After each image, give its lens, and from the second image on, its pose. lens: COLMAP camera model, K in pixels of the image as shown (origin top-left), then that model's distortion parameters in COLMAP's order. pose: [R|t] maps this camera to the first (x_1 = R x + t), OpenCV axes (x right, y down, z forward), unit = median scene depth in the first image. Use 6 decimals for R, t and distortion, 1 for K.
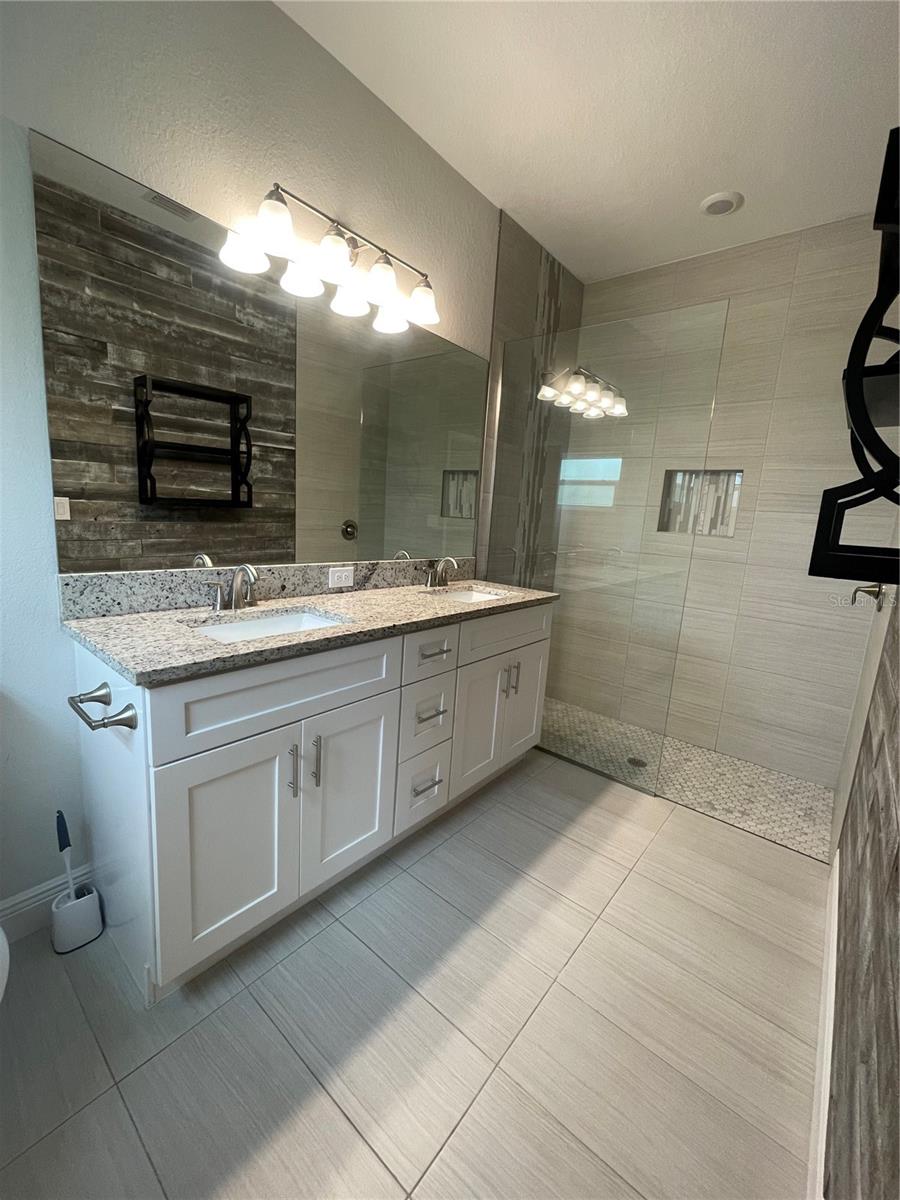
lens RADIAL K [[486.1, 0, 449.3], [0, 486.1, 596.3], [0, 0, 1]] dist [-0.003273, 0.000601]
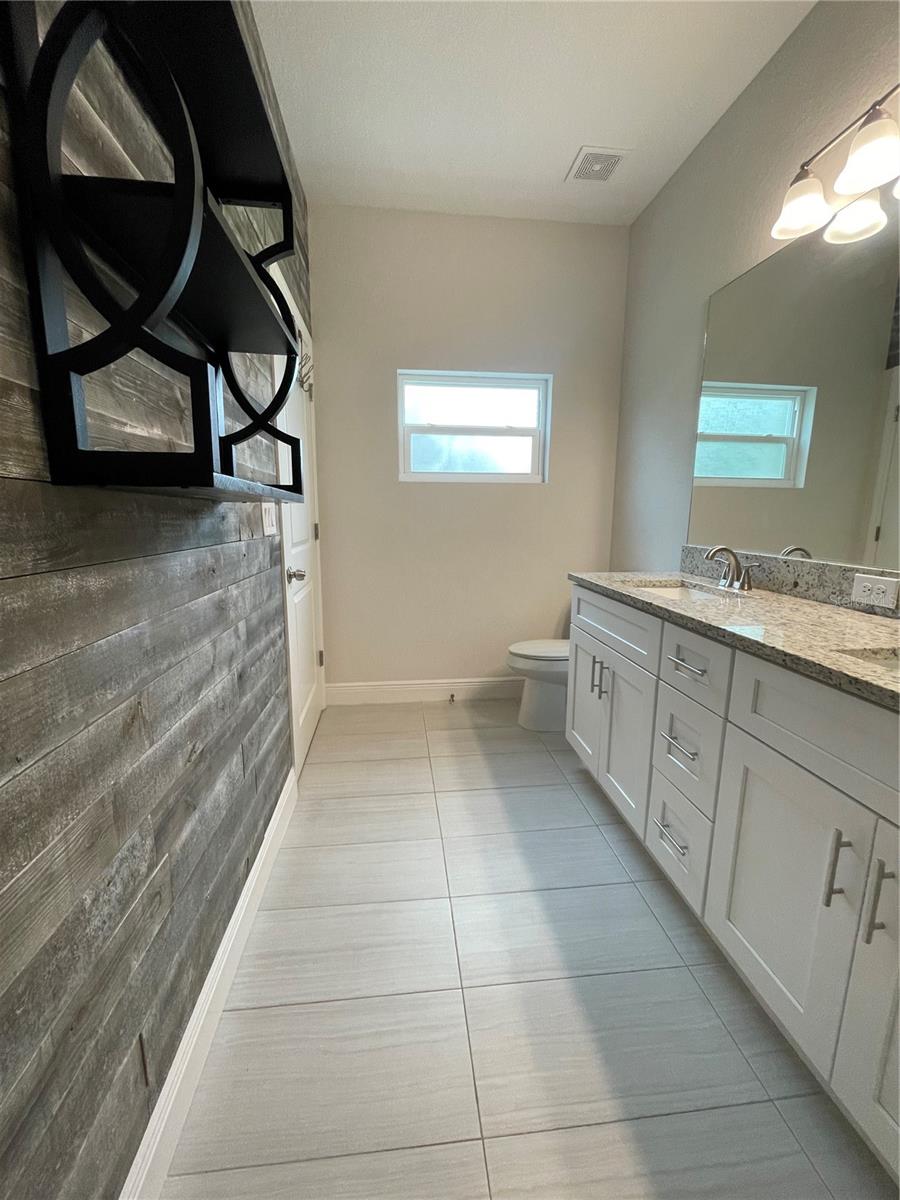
lens RADIAL K [[486.1, 0, 449.3], [0, 486.1, 596.3], [0, 0, 1]] dist [-0.003273, 0.000601]
pose [[-0.690505, 0.052963, -0.721386, 0.685940], [-0.177944, 0.954228, 0.240384, -0.091046], [0.701098, 0.294353, -0.649475, 1.061697]]
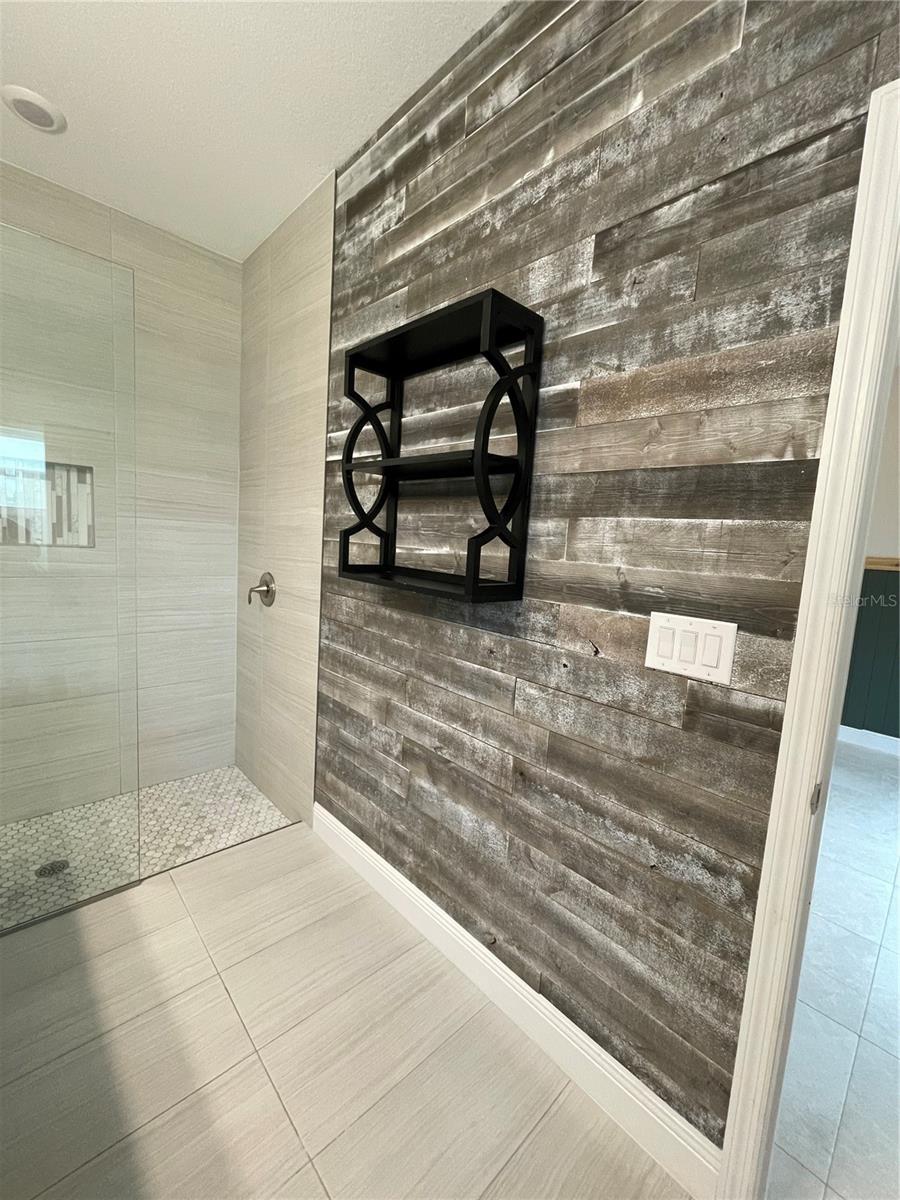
lens RADIAL K [[486.1, 0, 449.3], [0, 486.1, 596.3], [0, 0, 1]] dist [-0.003273, 0.000601]
pose [[0.126122, -0.163248, 0.978490, -0.252647], [0.125802, 0.981035, 0.147457, -0.121274], [-0.984006, 0.104498, 0.144267, 0.406211]]
